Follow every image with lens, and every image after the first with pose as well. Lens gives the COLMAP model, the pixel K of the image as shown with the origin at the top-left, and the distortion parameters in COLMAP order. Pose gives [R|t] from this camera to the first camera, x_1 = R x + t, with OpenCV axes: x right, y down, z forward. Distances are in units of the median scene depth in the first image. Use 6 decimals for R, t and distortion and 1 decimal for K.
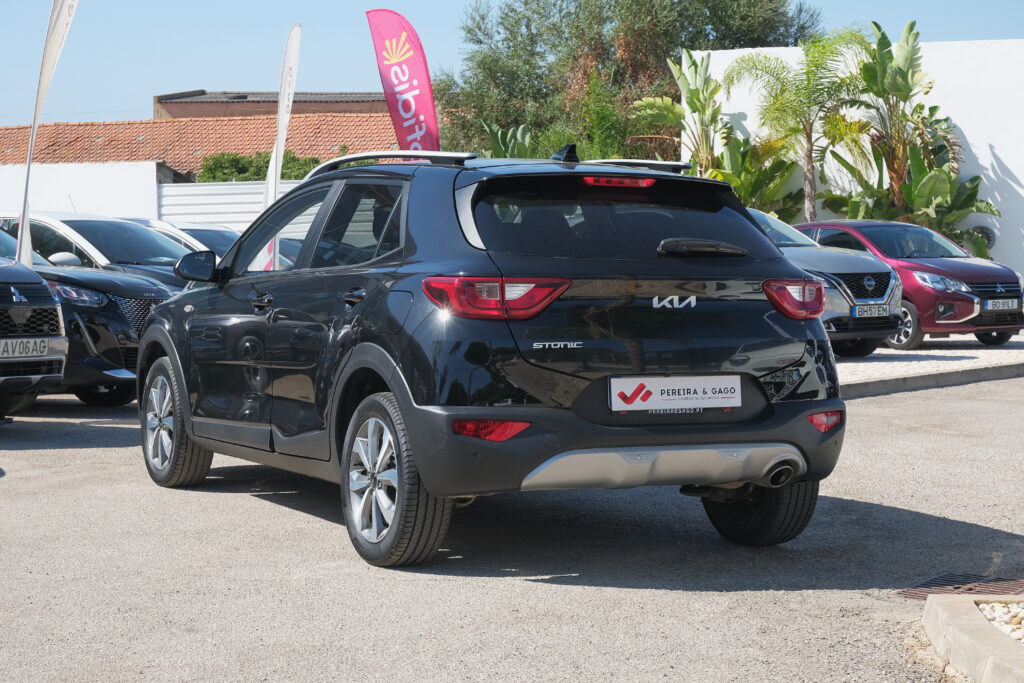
lens RADIAL K [[2013.5, 0, 512.0], [0, 2013.5, 341.5], [0, 0, 1]] dist [-0.070906, 0.058272]
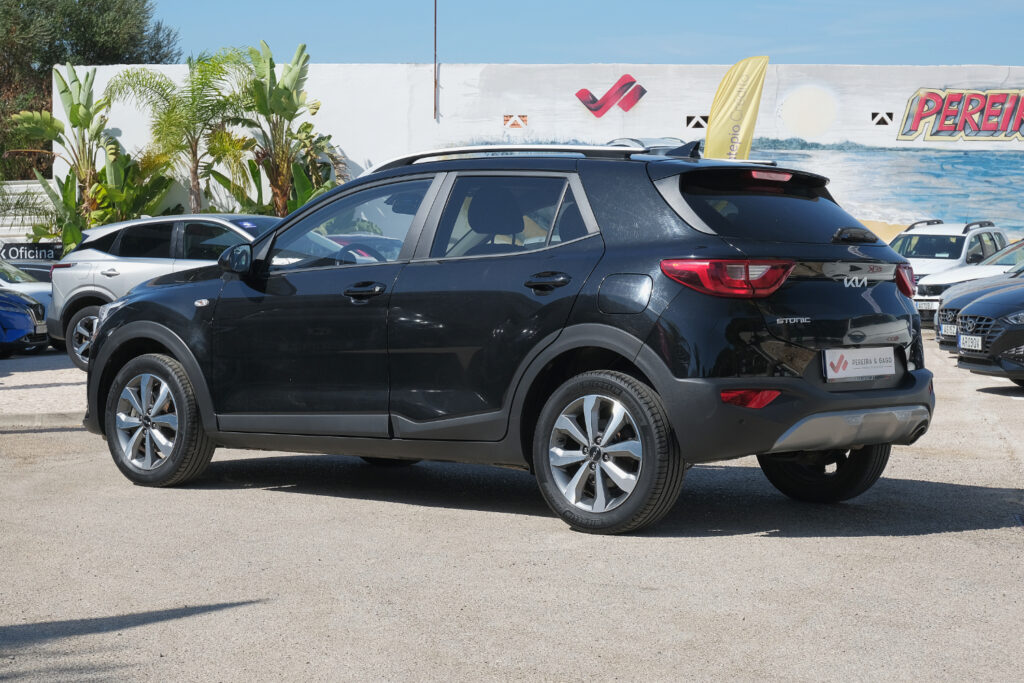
lens RADIAL K [[2013.5, 0, 512.0], [0, 2013.5, 341.5], [0, 0, 1]] dist [-0.070906, 0.058272]
pose [[0.915360, -0.019050, 0.402185, -0.115437], [0.023769, 0.999695, -0.006746, 0.003508], [-0.401933, 0.015735, 0.915534, 0.010348]]
